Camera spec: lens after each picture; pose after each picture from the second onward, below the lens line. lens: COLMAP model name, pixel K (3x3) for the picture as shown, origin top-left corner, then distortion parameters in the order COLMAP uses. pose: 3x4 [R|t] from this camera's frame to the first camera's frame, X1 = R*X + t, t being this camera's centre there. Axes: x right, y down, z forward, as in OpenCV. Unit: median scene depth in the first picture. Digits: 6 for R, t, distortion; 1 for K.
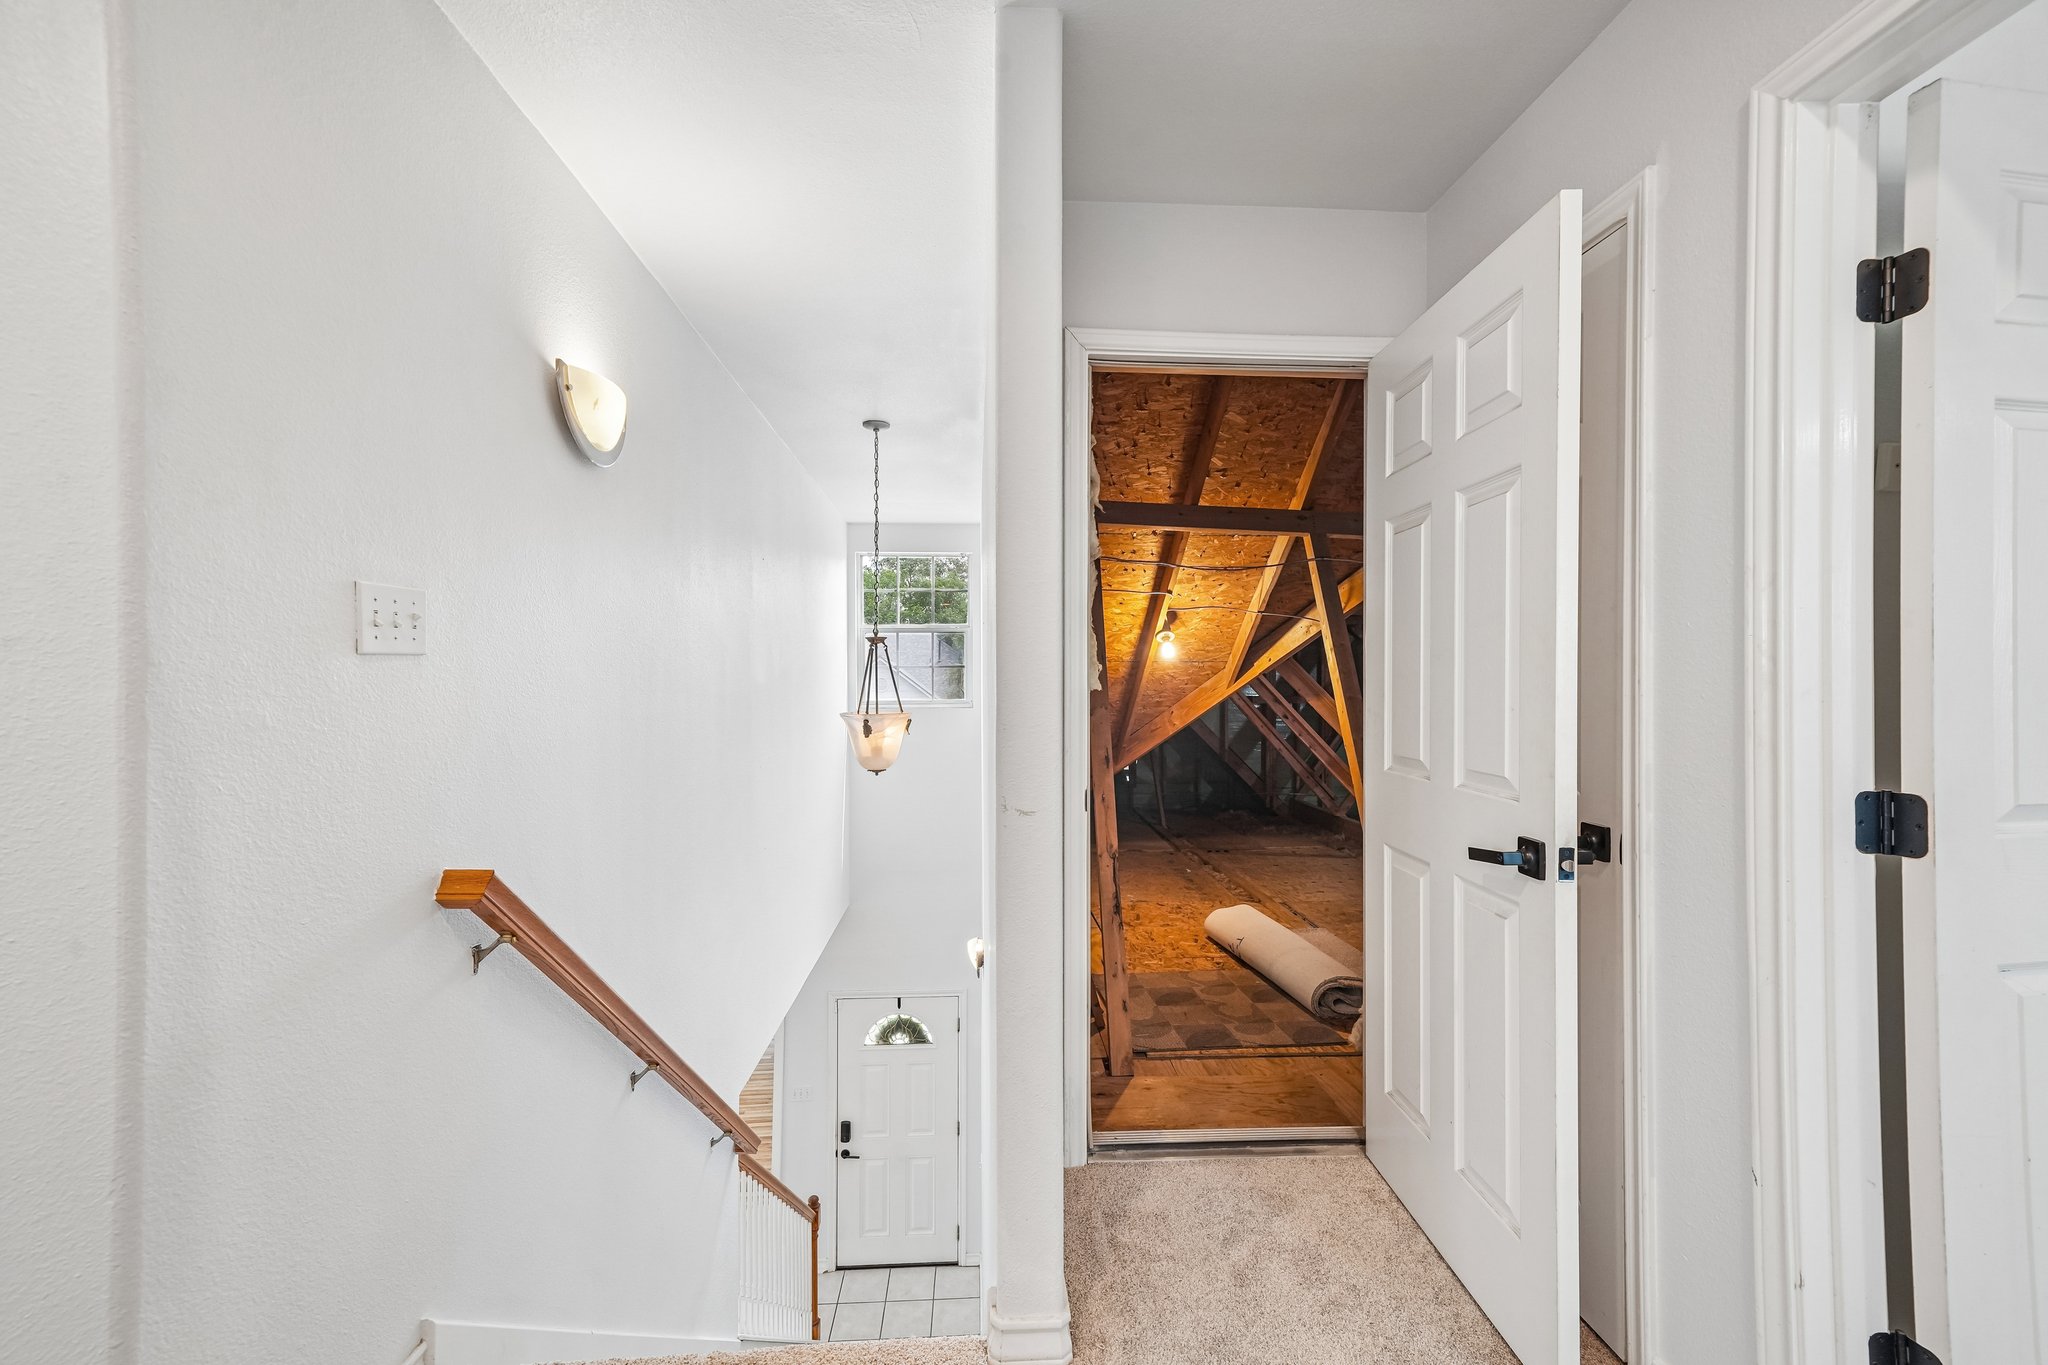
lens RADIAL K [[835.4, 0, 1024.0], [0, 835.4, 682.5], [0, 0, 1]] dist [0.012802, -0.000416]
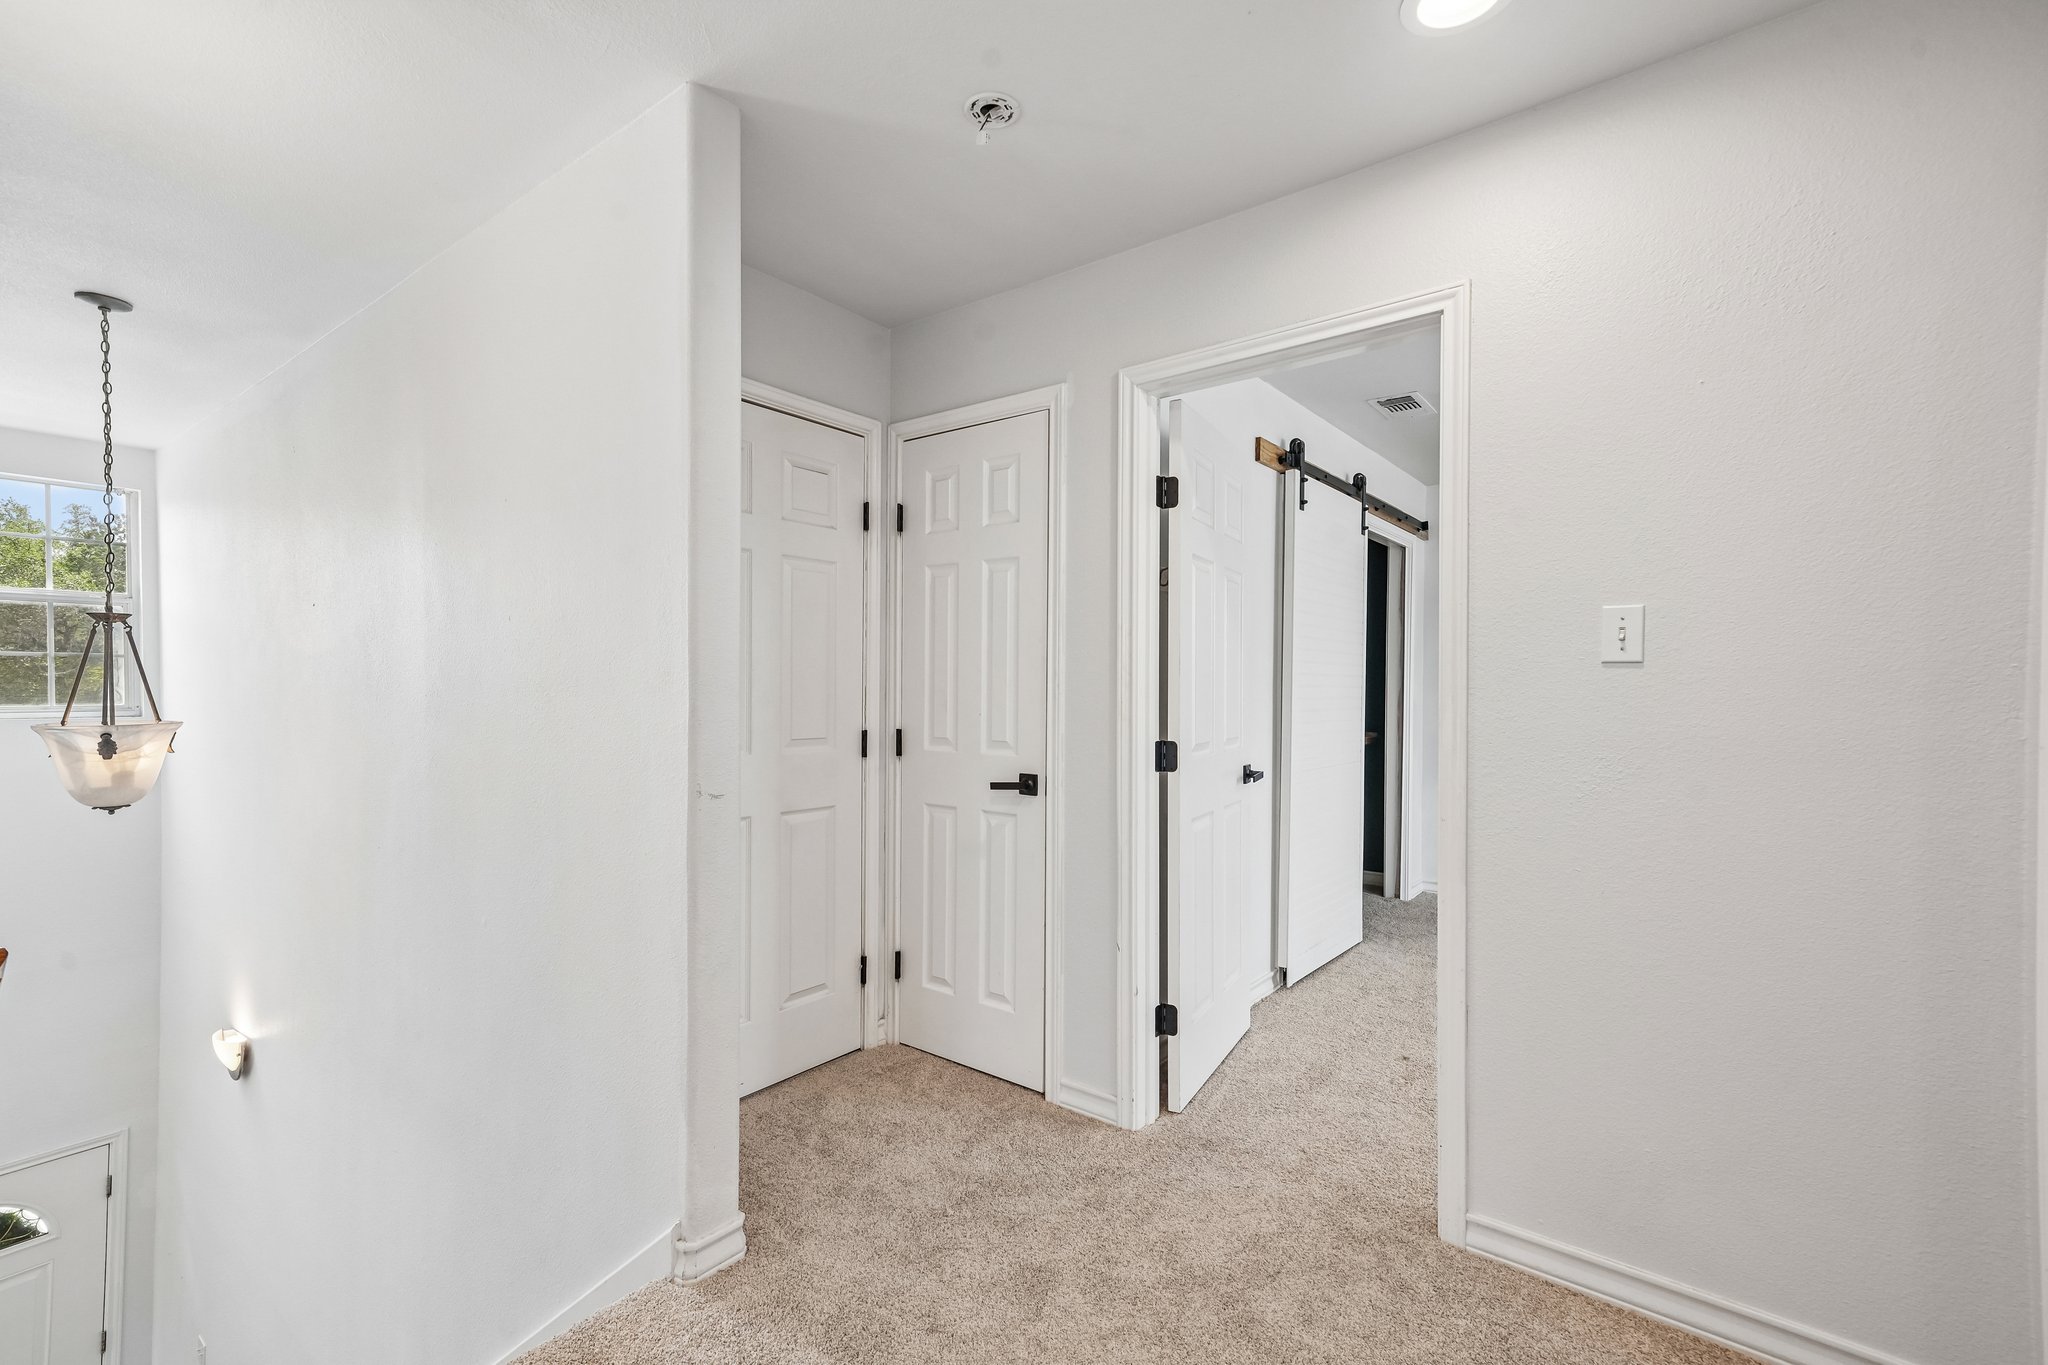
lens RADIAL K [[861.9, 0, 1024.0], [0, 861.9, 682.5], [0, 0, 1]] dist [0.019667, 0.000035]
pose [[0.676183, 0.005402, 0.736714, -0.599003], [-0.006593, 0.999977, -0.001281, -0.003332], [-0.736704, -0.003991, 0.676203, -0.124697]]
